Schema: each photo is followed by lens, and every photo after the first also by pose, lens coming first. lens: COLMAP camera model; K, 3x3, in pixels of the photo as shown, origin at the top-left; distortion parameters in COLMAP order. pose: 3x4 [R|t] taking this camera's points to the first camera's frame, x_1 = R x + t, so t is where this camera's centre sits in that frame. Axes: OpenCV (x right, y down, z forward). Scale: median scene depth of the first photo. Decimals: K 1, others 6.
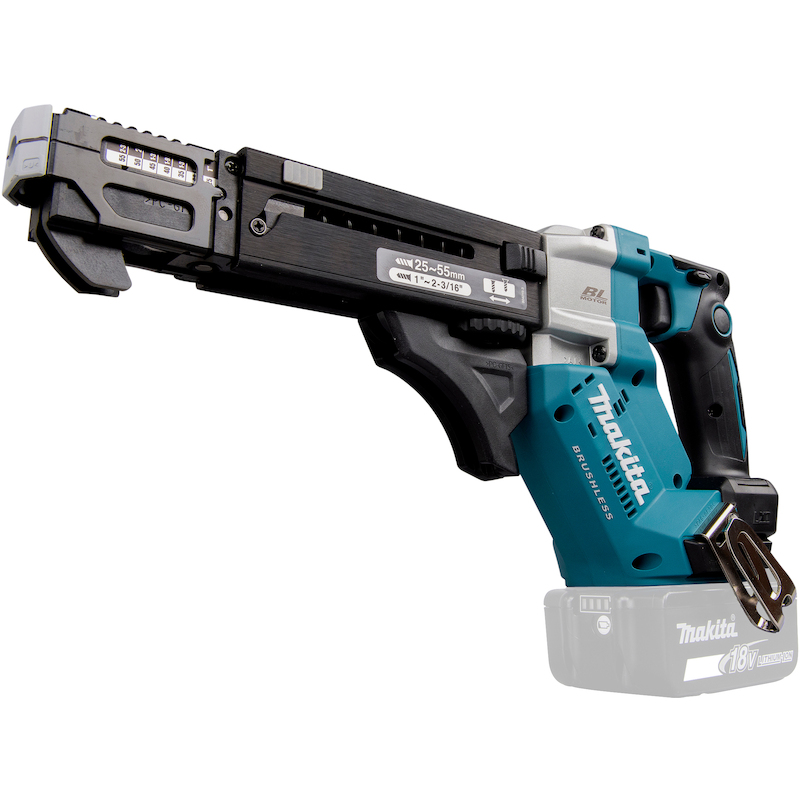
lens RADIAL K [[876.4, 0, 416.6], [0, 876.4, 379.3], [0, 0, 1]] dist [-0.055331, 0.000000]
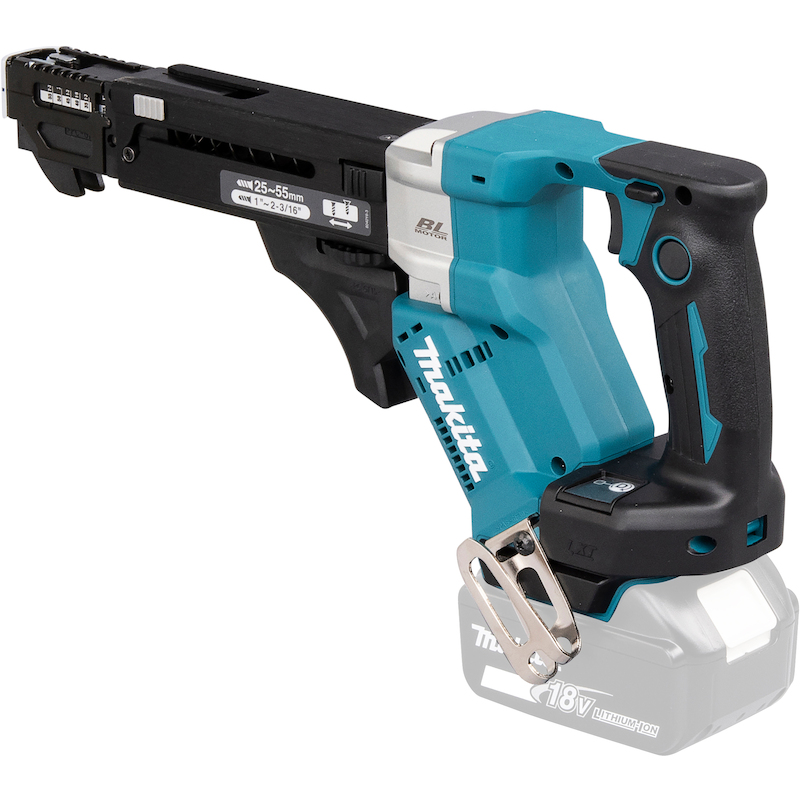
lens RADIAL K [[4189.9, 0, 404.3], [0, 4189.9, 406.4], [0, 0, 1]] dist [0.280454, 0.000000]
pose [[0.215350, 0.324911, -0.920900, 4.003999], [0.213471, 0.904556, 0.369064, -1.449357], [0.952919, -0.276063, 0.125438, 0.462921]]
